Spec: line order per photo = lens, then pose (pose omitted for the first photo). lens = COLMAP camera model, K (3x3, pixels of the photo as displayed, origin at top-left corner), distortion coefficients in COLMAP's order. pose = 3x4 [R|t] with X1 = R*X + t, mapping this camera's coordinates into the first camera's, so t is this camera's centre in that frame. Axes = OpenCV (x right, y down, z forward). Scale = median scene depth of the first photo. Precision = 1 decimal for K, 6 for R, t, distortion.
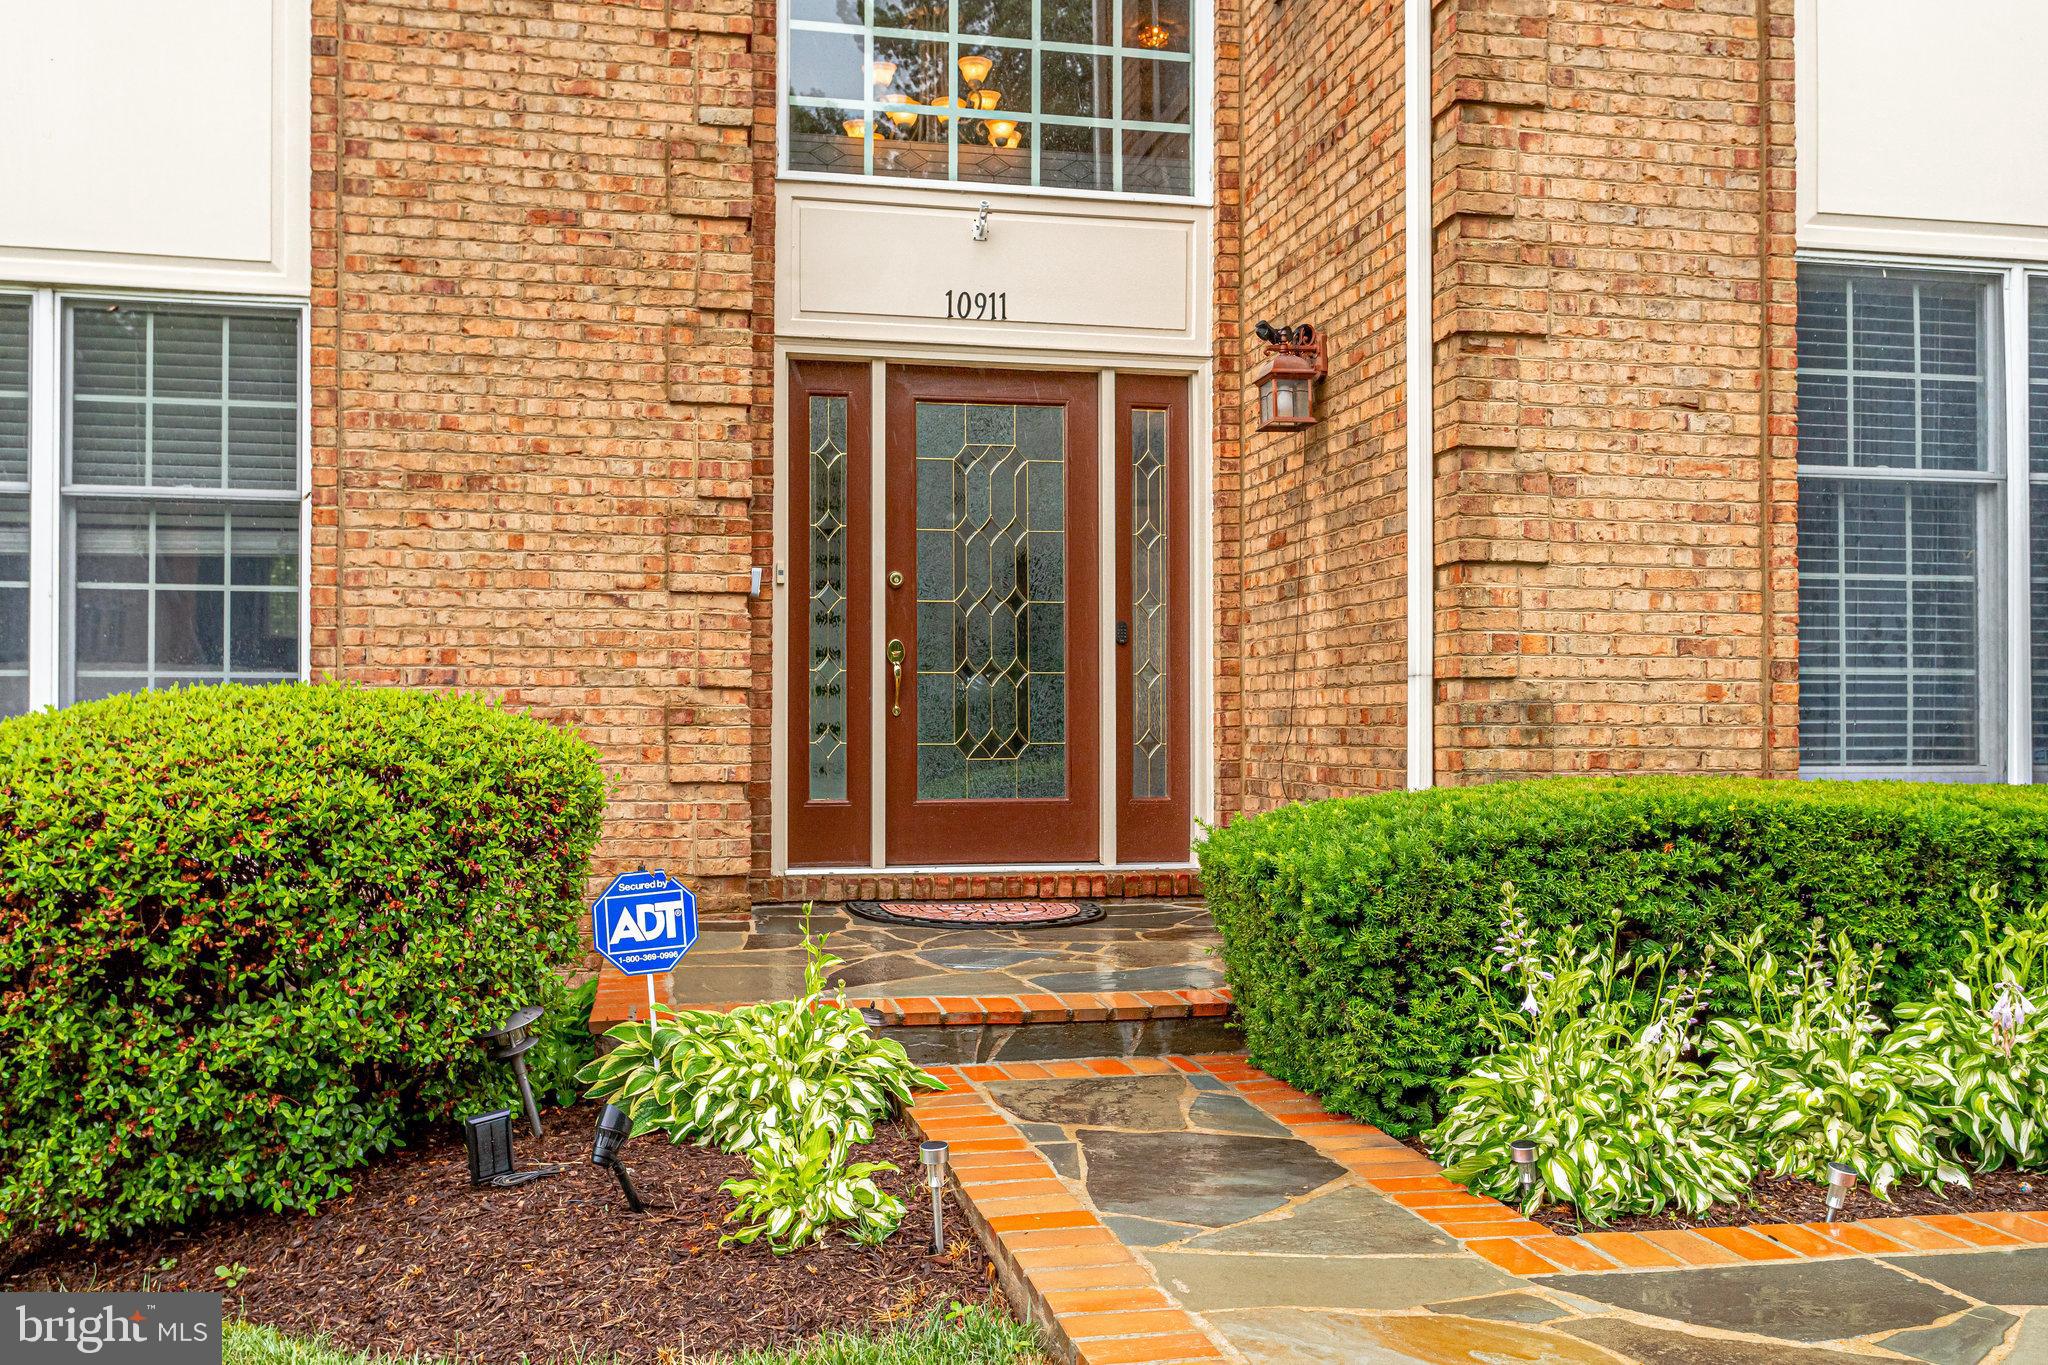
lens RADIAL K [[1741.0, 0, 1029.5], [0, 1741.0, 726.1], [0, 0, 1]] dist [0.002892, 0.002589]
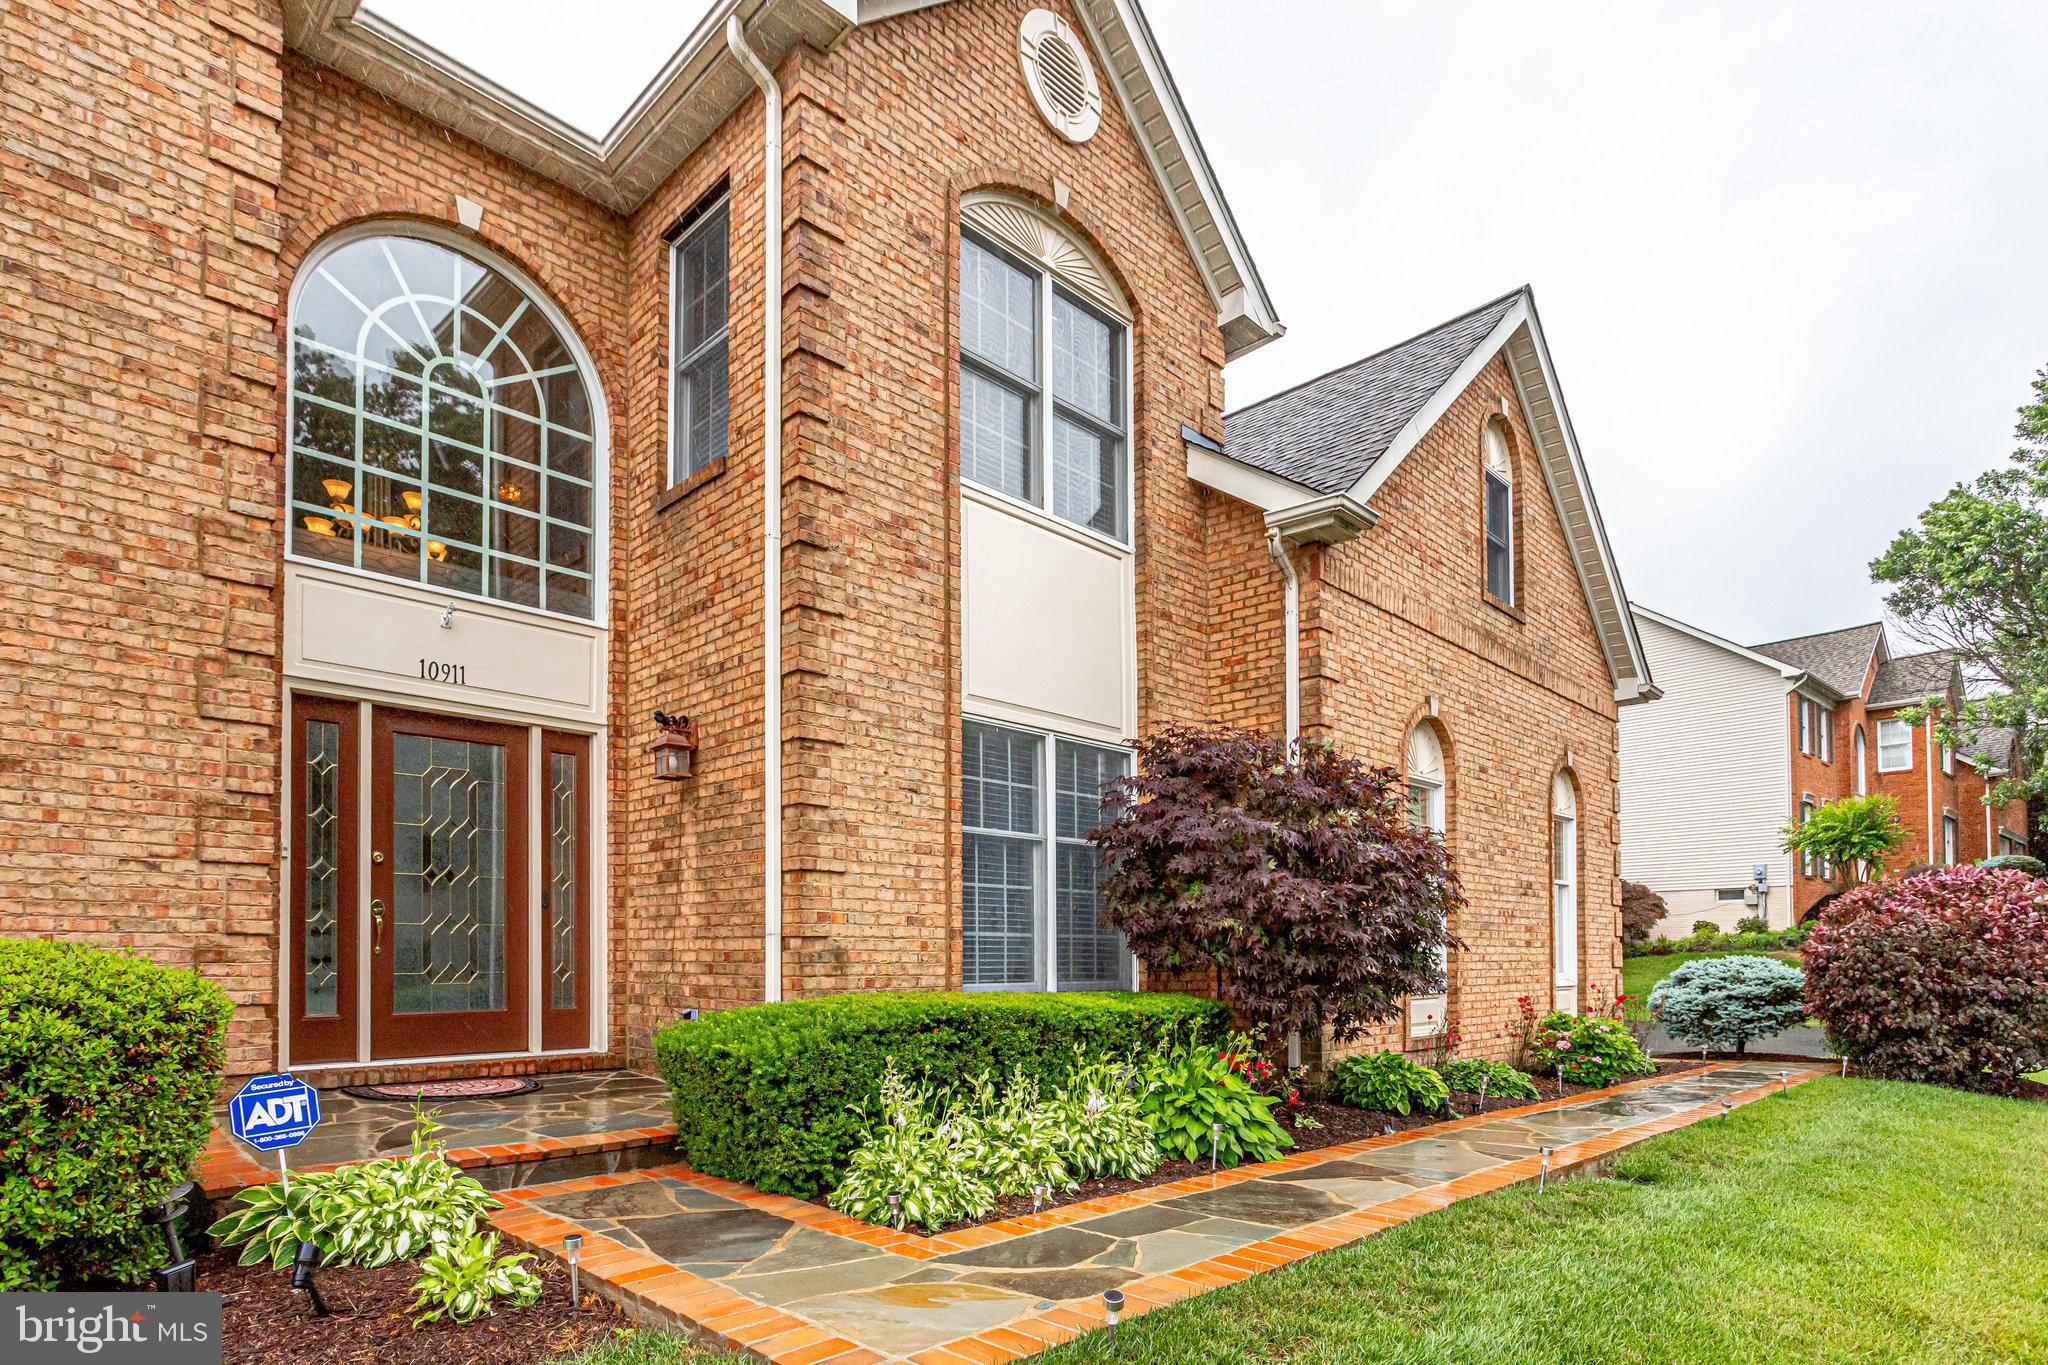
lens RADIAL K [[1085.1, 0, 1021.5], [0, 1085.1, 955.3], [0, 0, 1]] dist [-0.011679, 0.002273]
pose [[0.834070, 0.001656, 0.551657, -0.149036], [-0.004054, 0.999987, 0.003129, -0.011714], [-0.551644, -0.004846, 0.834065, -0.024501]]
